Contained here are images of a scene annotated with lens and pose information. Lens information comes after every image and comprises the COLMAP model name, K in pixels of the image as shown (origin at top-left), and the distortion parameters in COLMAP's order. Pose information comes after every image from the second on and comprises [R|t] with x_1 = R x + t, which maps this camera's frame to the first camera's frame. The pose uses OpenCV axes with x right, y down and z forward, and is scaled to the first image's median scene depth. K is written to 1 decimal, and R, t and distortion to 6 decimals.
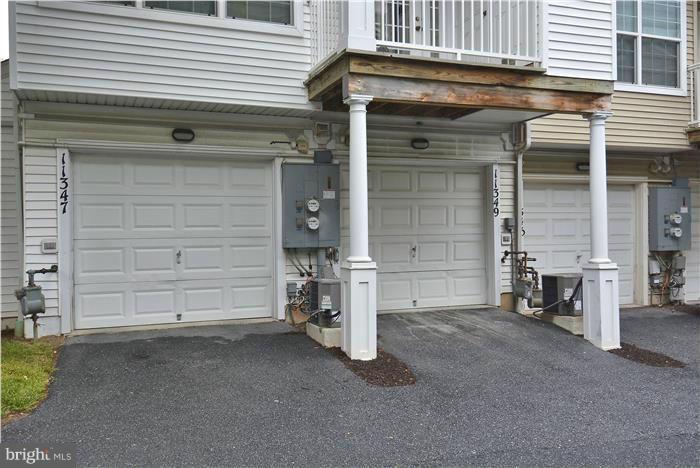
lens RADIAL K [[662.4, 0, 349.6], [0, 662.4, 247.6], [0, 0, 1]] dist [0.045335, -0.007226]
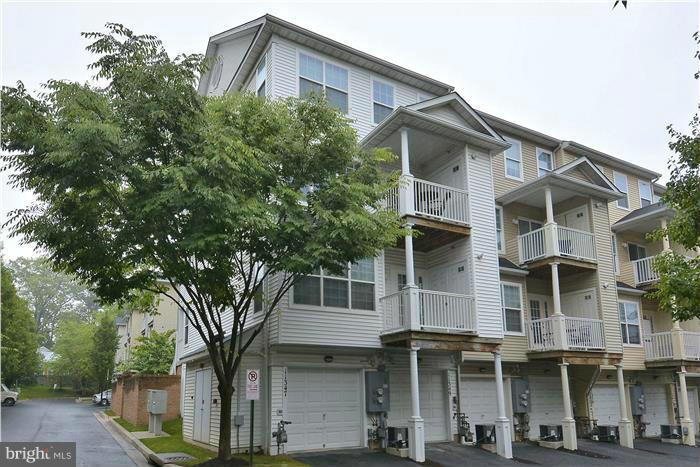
lens RADIAL K [[662.4, 0, 349.6], [0, 662.4, 247.1], [0, 0, 1]] dist [0.045335, -0.007226]
pose [[0.965753, 0.061687, 0.252025, -0.719878], [-0.002557, 0.973542, -0.228492, -0.026774], [-0.259452, 0.220023, 0.940359, -1.105157]]
